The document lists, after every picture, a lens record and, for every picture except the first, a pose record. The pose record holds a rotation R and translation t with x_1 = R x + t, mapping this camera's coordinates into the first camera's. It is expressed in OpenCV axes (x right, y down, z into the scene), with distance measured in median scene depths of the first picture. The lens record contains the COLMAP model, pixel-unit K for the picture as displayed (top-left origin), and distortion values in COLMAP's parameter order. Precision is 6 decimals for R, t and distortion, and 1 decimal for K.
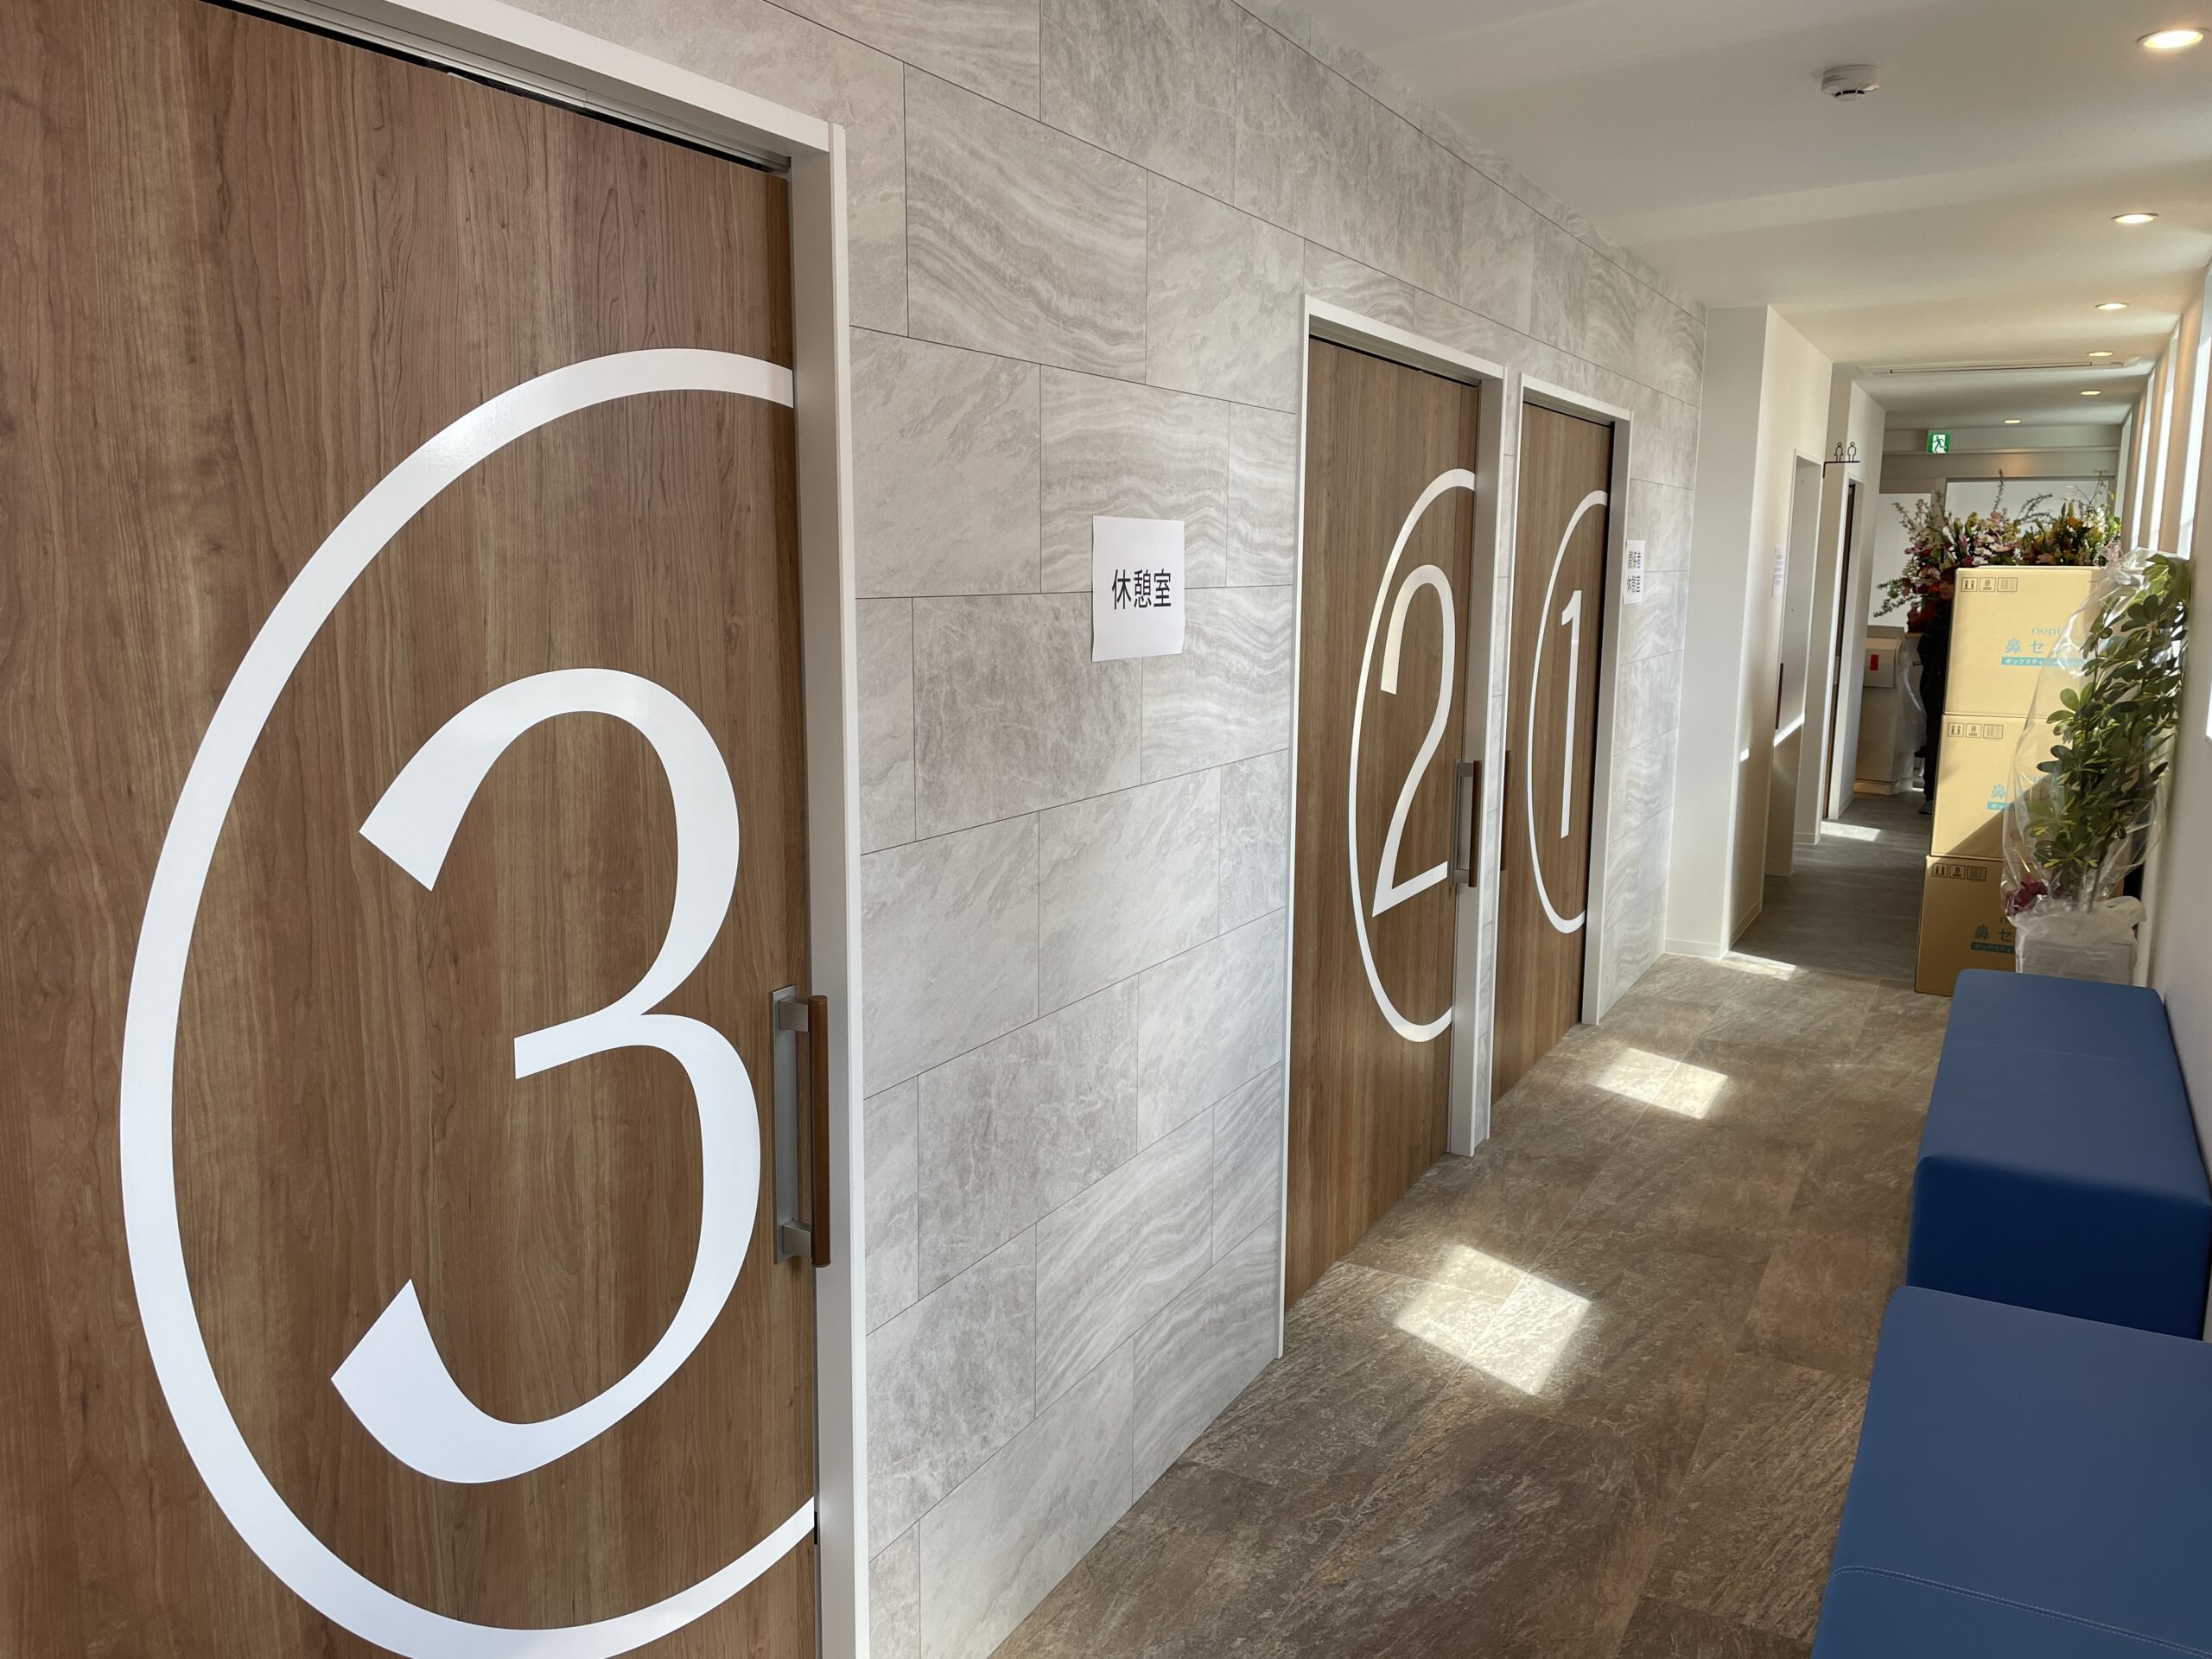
lens RADIAL K [[1704.4, 0, 1111.4], [0, 1704.4, 823.9], [0, 0, 1]] dist [0.045017, -0.011864]
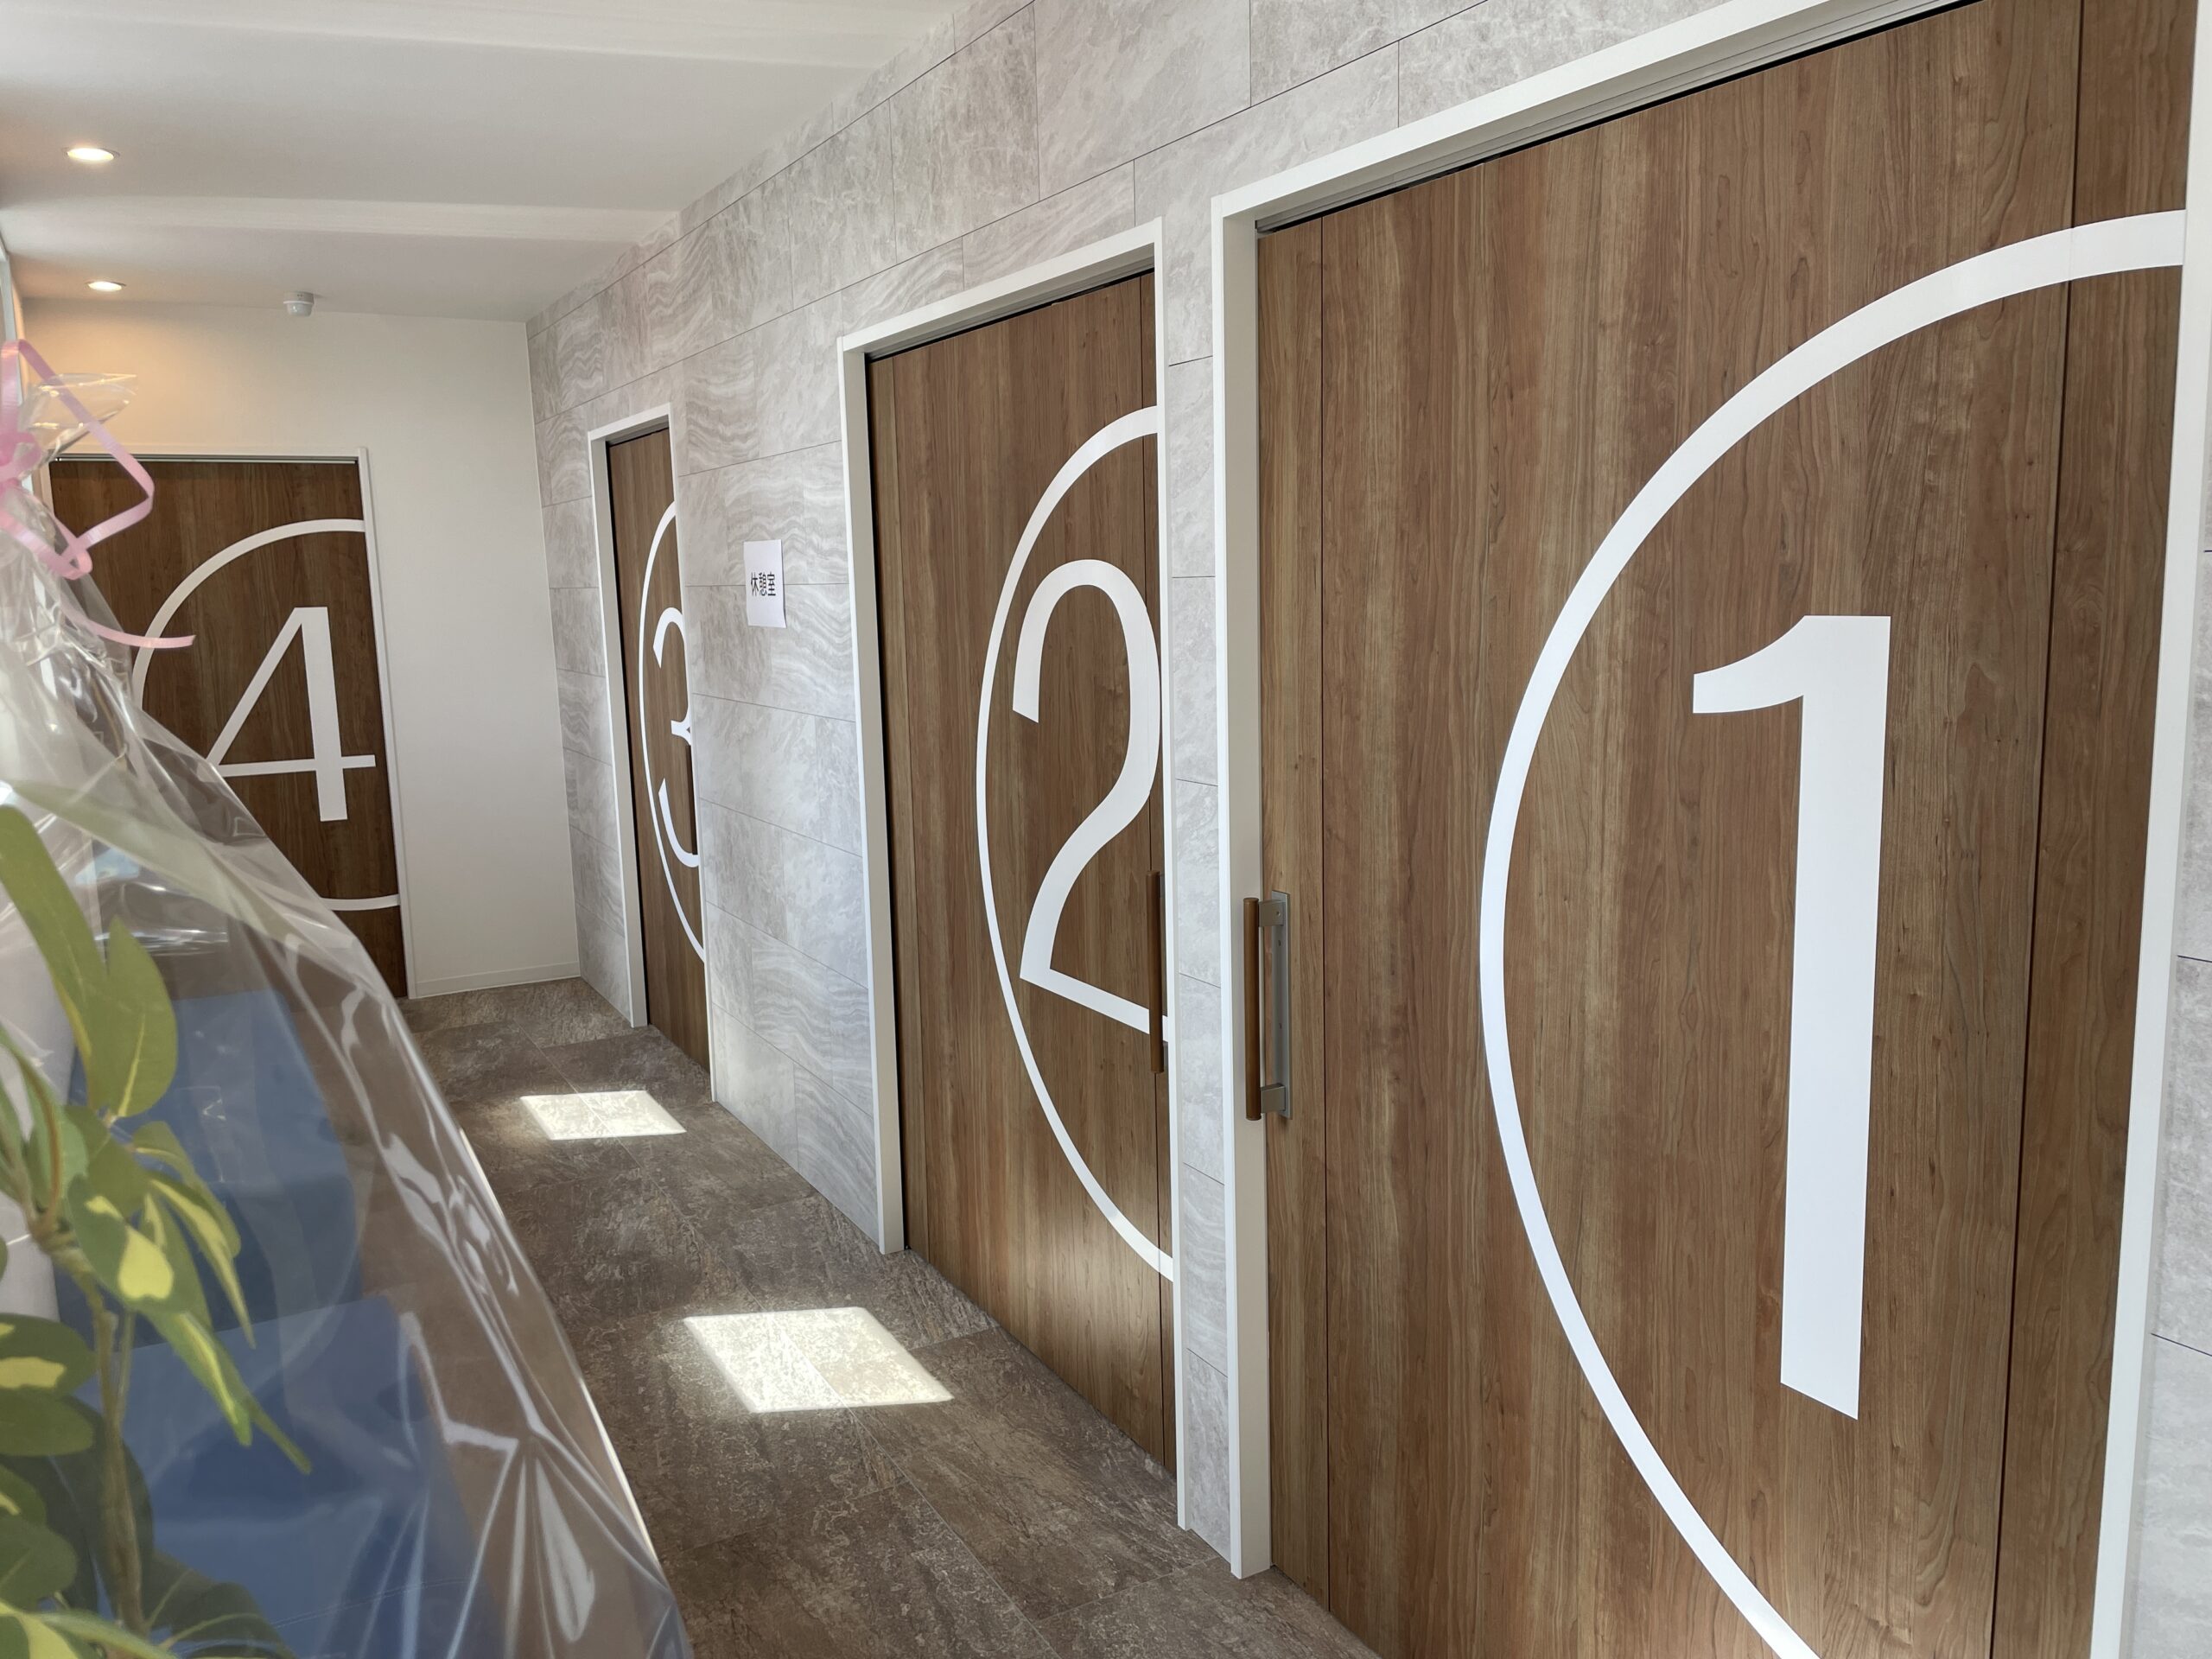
lens RADIAL K [[1704.4, 0, 1113.0], [0, 1704.4, 834.3], [0, 0, 1]] dist [0.045017, -0.011864]
pose [[-0.539890, 0.126719, -0.832142, 1.089722], [-0.117376, 0.967611, 0.223501, -0.276613], [0.833512, 0.218339, -0.507530, 1.922130]]
